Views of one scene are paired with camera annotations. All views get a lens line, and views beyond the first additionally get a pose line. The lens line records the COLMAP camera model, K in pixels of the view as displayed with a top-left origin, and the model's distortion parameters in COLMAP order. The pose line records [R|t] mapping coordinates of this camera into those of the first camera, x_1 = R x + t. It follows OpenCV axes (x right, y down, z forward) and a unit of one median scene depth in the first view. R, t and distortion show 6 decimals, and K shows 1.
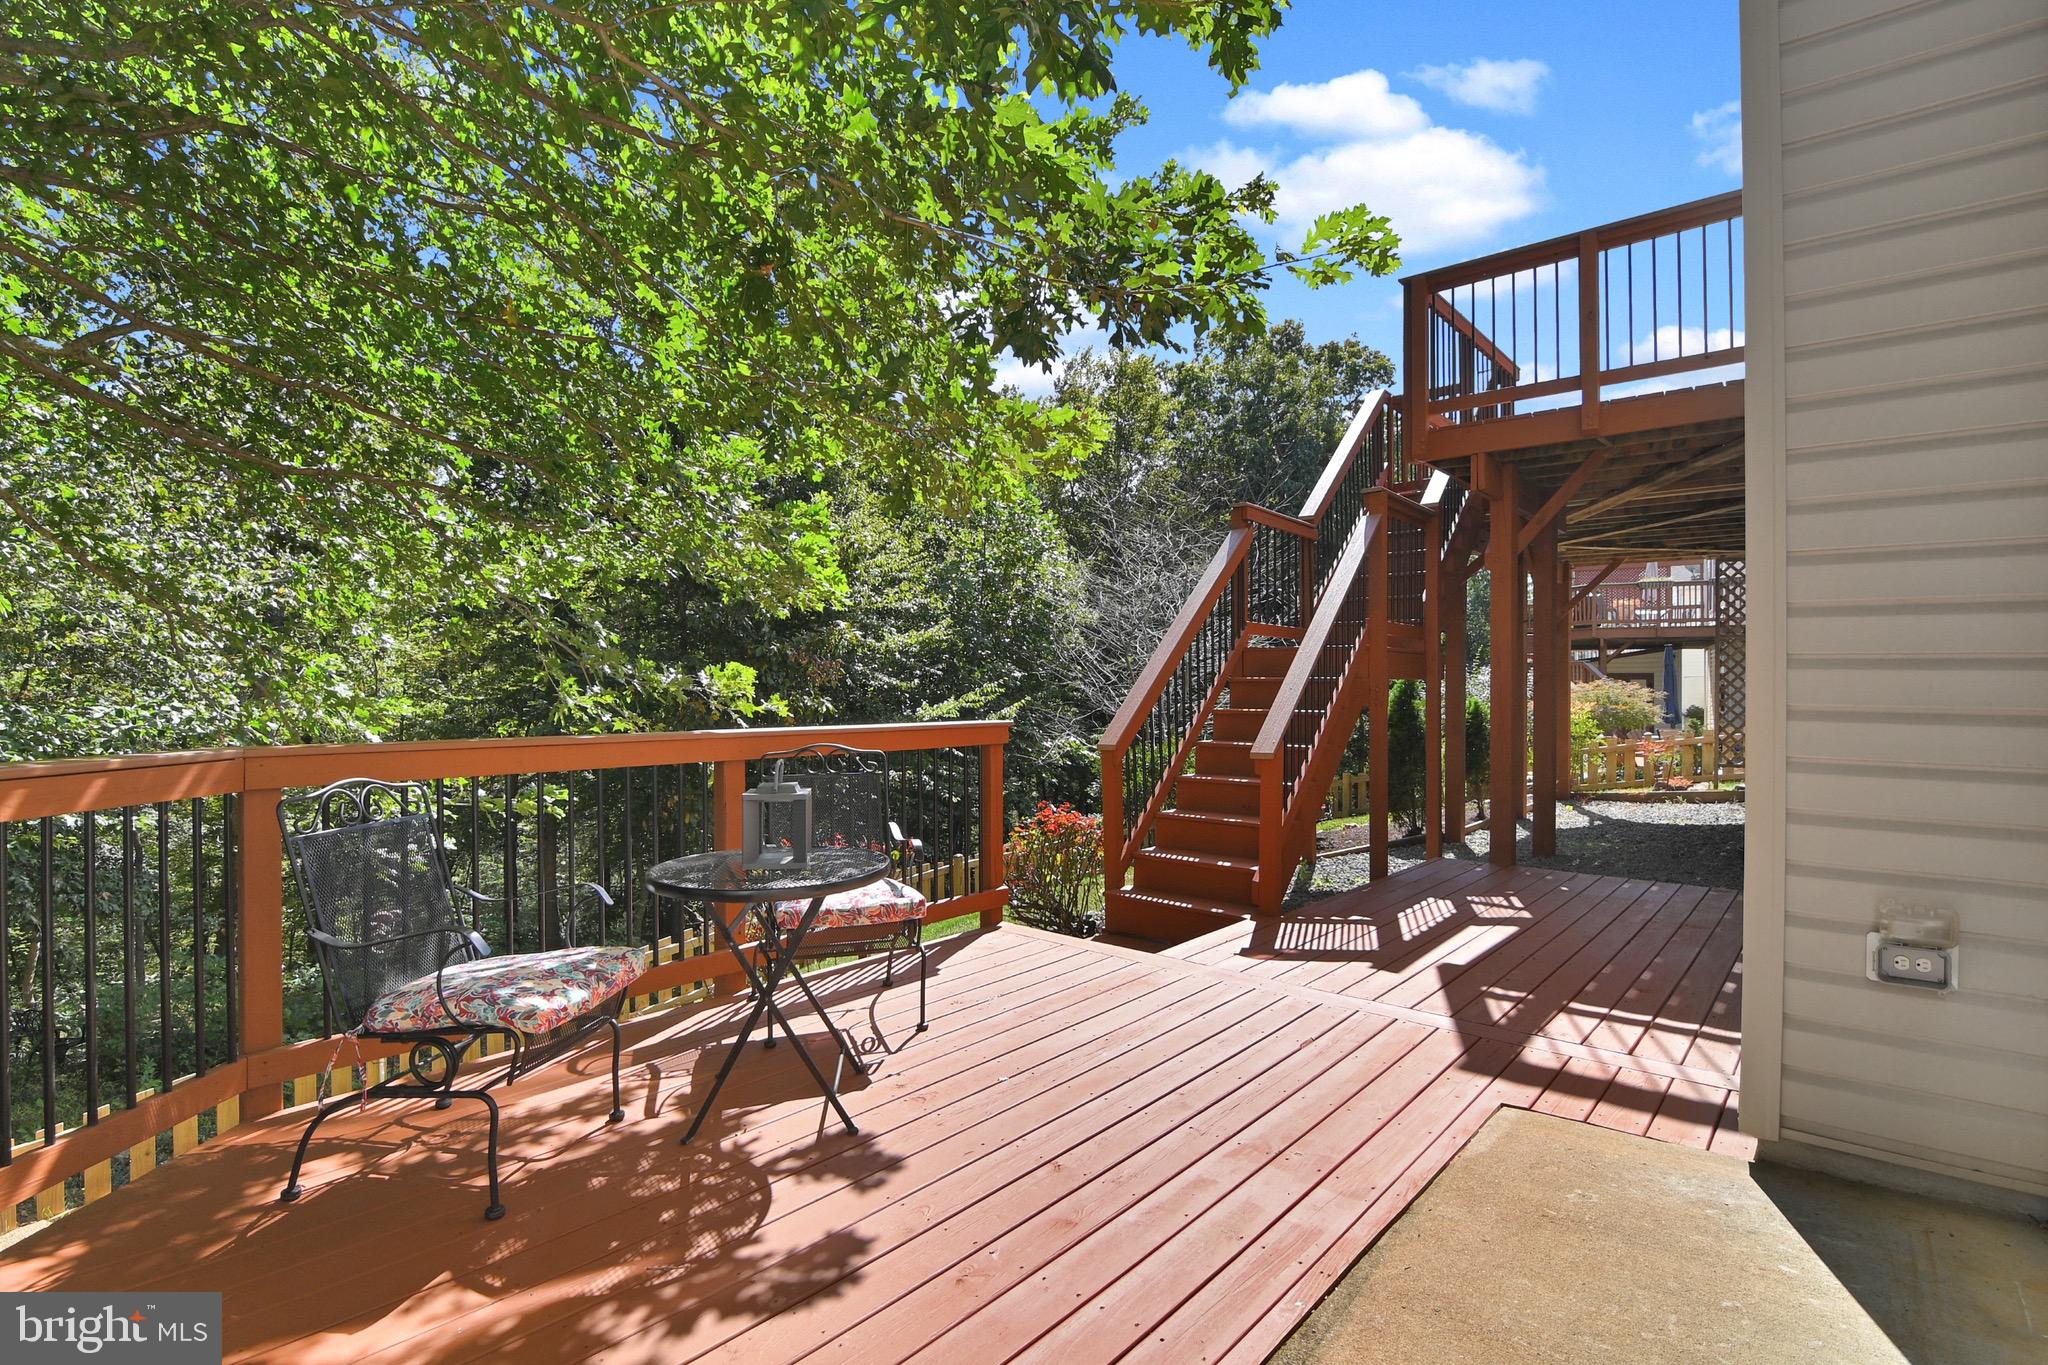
lens RADIAL K [[992.5, 0, 1036.8], [0, 992.5, 678.9], [0, 0, 1]] dist [-0.004008, -0.010431]
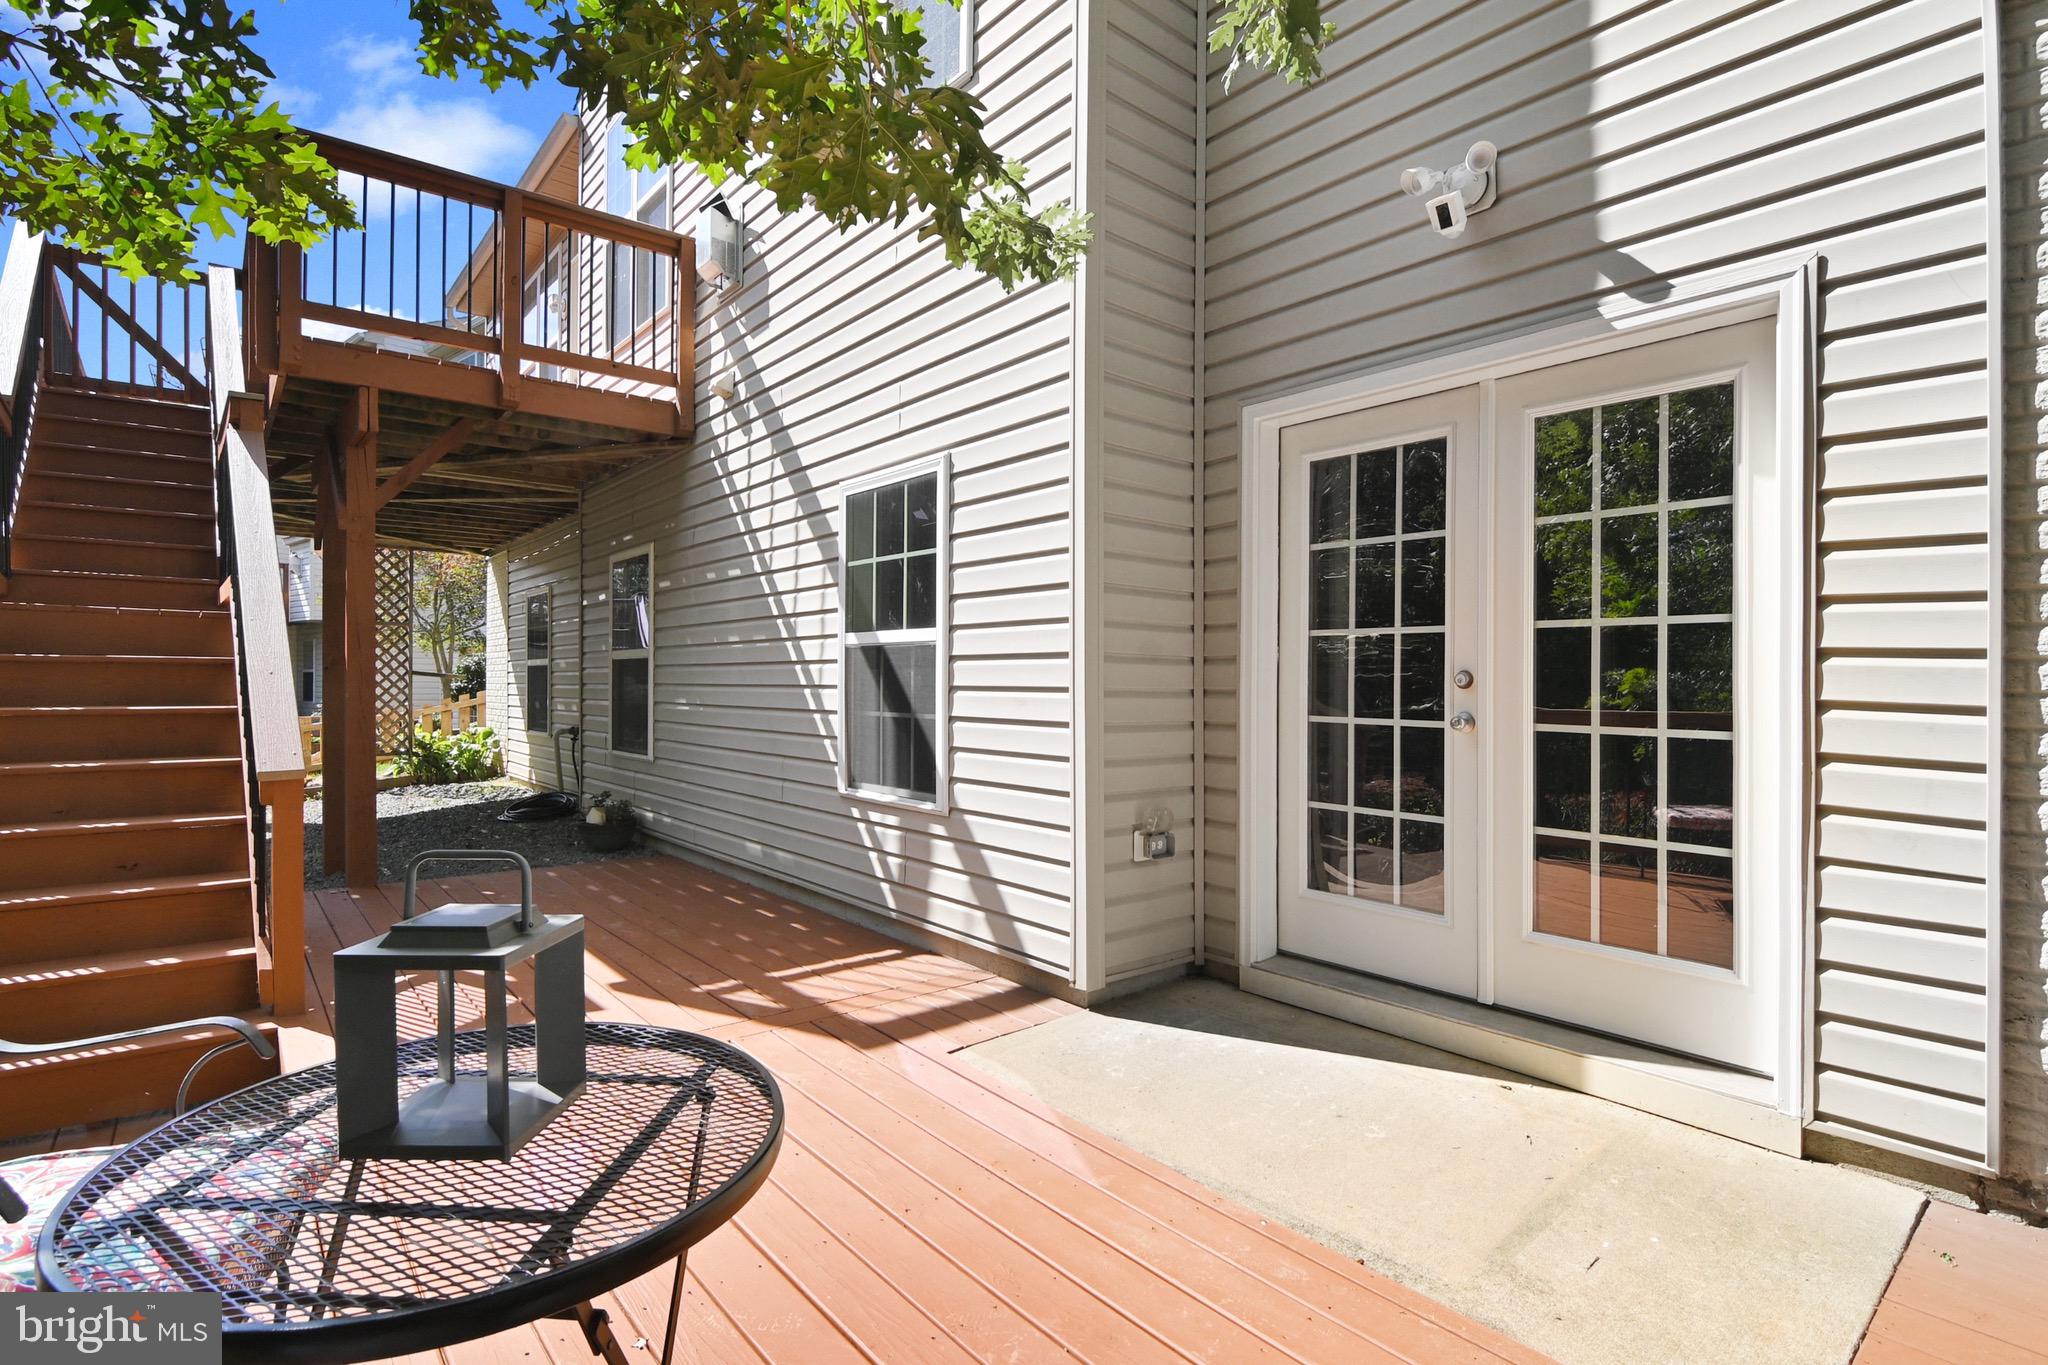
lens RADIAL K [[992.5, 0, 1036.8], [0, 992.5, 678.9], [0, 0, 1]] dist [-0.004008, -0.010431]
pose [[0.169099, 0.003041, 0.985594, -0.484421], [-0.012906, 0.999916, -0.000871, 0.011359], [-0.985514, -0.012573, 0.169125, 0.583328]]
